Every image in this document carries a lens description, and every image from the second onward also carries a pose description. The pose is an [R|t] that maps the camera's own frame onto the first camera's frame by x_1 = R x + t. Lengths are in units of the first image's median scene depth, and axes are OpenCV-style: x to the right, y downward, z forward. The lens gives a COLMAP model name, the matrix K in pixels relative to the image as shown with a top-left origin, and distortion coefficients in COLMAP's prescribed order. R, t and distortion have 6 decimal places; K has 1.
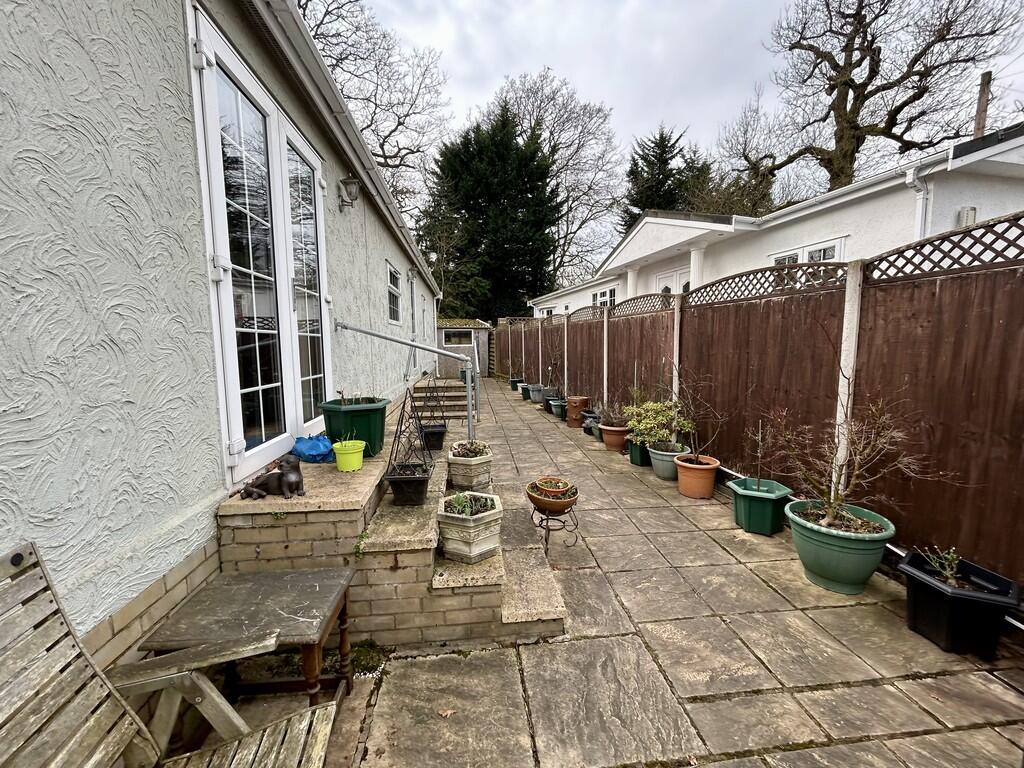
lens RADIAL K [[414.4, 0, 511.3], [0, 414.4, 380.3], [0, 0, 1]] dist [-0.002613, -0.000075]
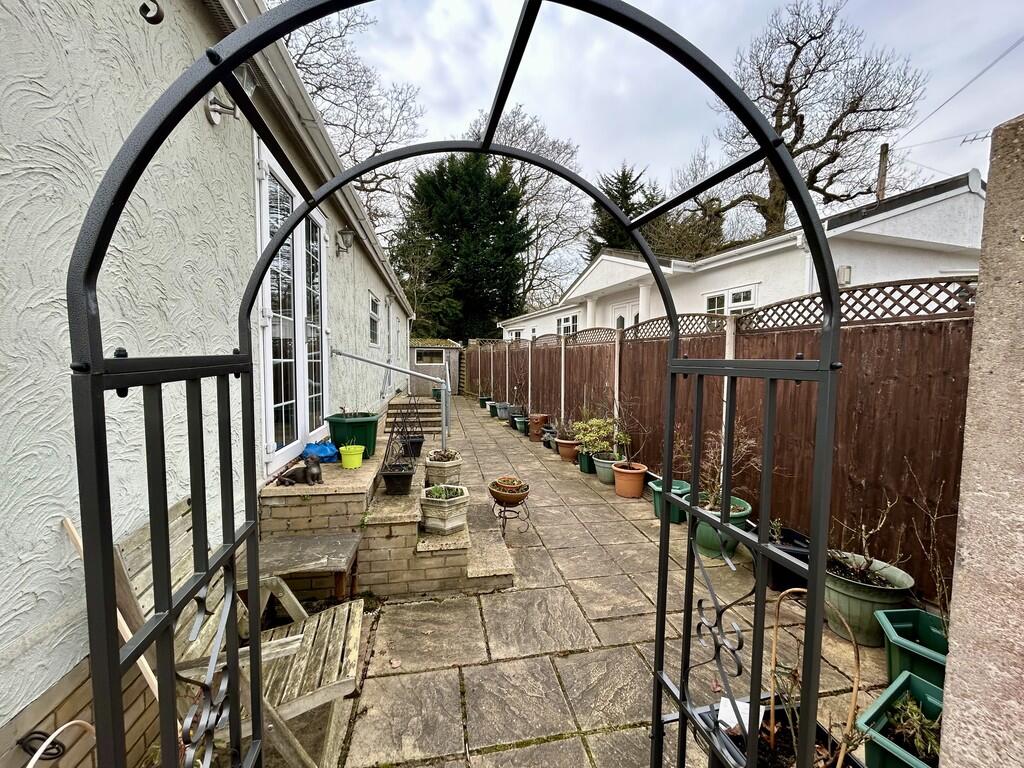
lens RADIAL K [[414.4, 0, 512.0], [0, 414.4, 380.6], [0, 0, 1]] dist [-0.002613, -0.000075]
pose [[0.997171, 0.014690, 0.073720, 0.007381], [-0.011562, 0.999022, -0.042675, -0.004644], [-0.074275, 0.041702, 0.996365, -0.209787]]
